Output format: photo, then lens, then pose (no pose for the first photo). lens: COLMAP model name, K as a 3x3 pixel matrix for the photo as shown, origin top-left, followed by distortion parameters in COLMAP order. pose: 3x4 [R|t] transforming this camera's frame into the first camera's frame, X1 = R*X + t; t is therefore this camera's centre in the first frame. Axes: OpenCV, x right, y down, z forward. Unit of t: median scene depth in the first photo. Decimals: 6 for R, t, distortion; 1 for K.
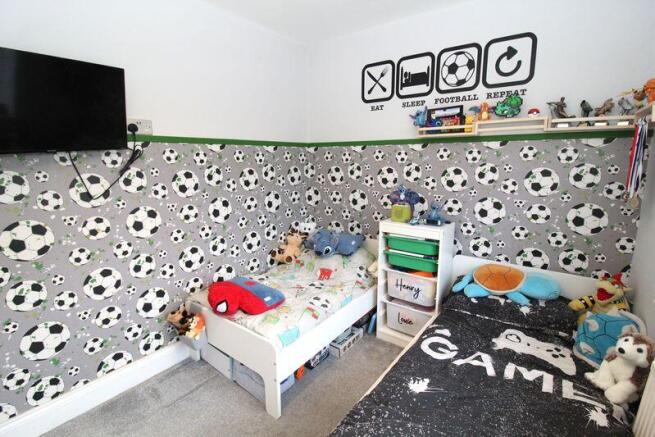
lens RADIAL K [[297.8, 0, 336.4], [0, 297.8, 211.4], [0, 0, 1]] dist [0.022253, -0.026134]
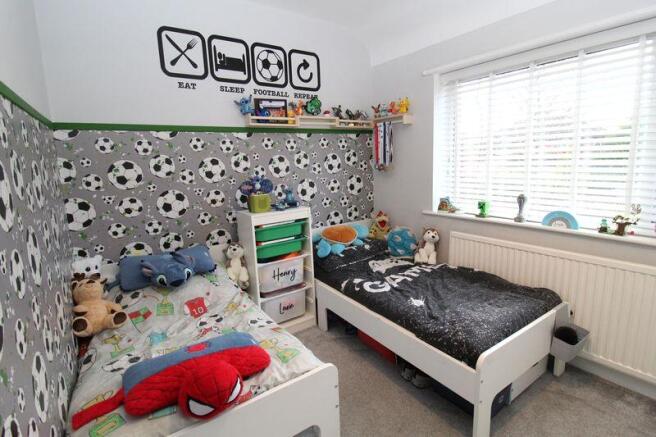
lens RADIAL K [[318.2, 0, 327.6], [0, 318.2, 210.6], [0, 0, 1]] dist [-0.034834, 0.000540]
pose [[0.340321, -0.186156, 0.921698, -0.680179], [0.174205, 0.975721, 0.132745, -0.074766], [-0.924032, 0.115389, 0.364487, 0.444175]]
